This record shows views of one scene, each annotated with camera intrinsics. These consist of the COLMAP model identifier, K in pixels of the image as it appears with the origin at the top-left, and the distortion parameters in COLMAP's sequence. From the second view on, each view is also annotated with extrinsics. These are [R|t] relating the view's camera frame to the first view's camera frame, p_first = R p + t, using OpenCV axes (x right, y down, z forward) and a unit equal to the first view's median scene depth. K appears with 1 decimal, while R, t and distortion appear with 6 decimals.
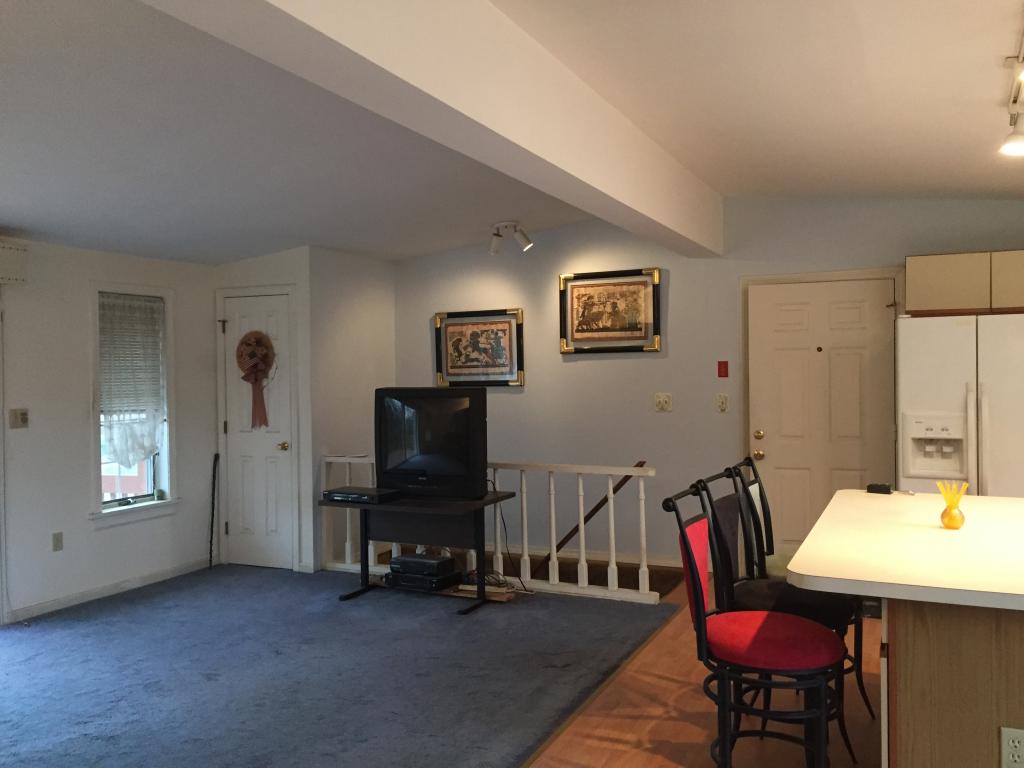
lens RADIAL K [[867.3, 0, 512.0], [0, 867.3, 384.0], [0, 0, 1]] dist [0.050229, -0.000808]
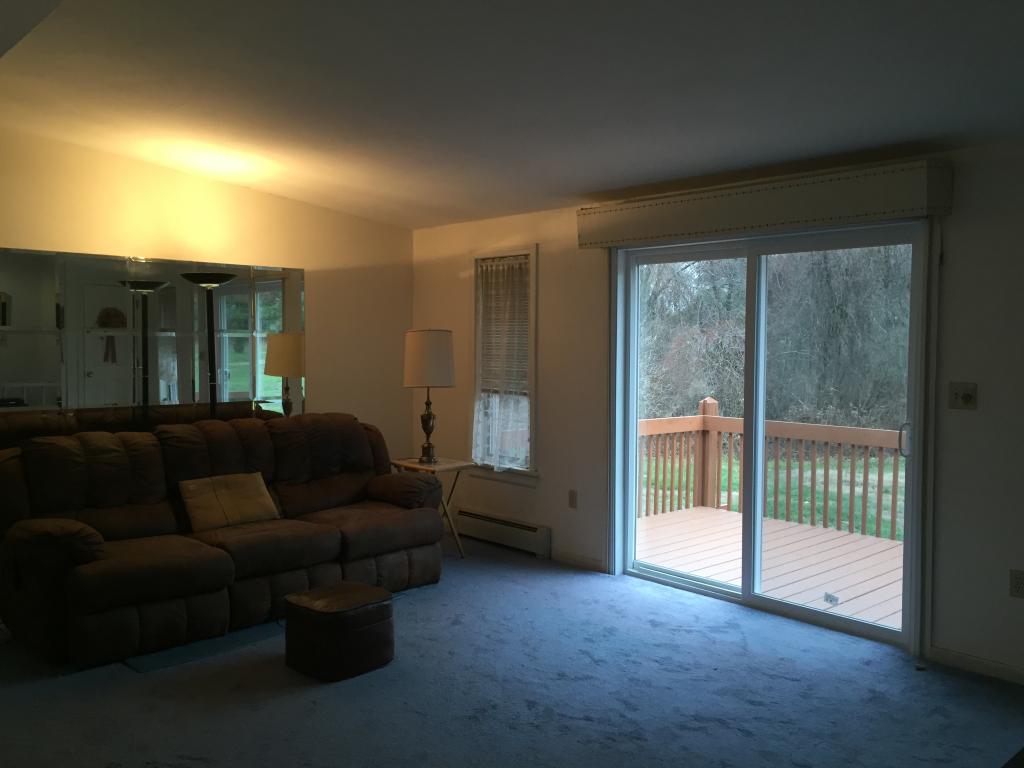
lens RADIAL K [[867.3, 0, 512.0], [0, 867.3, 384.0], [0, 0, 1]] dist [0.050229, -0.000808]
pose [[-0.377127, 0.051143, -0.924749, 0.298451], [-0.008812, 0.998231, 0.058800, -0.011514], [0.926120, 0.030324, -0.376009, 1.070476]]
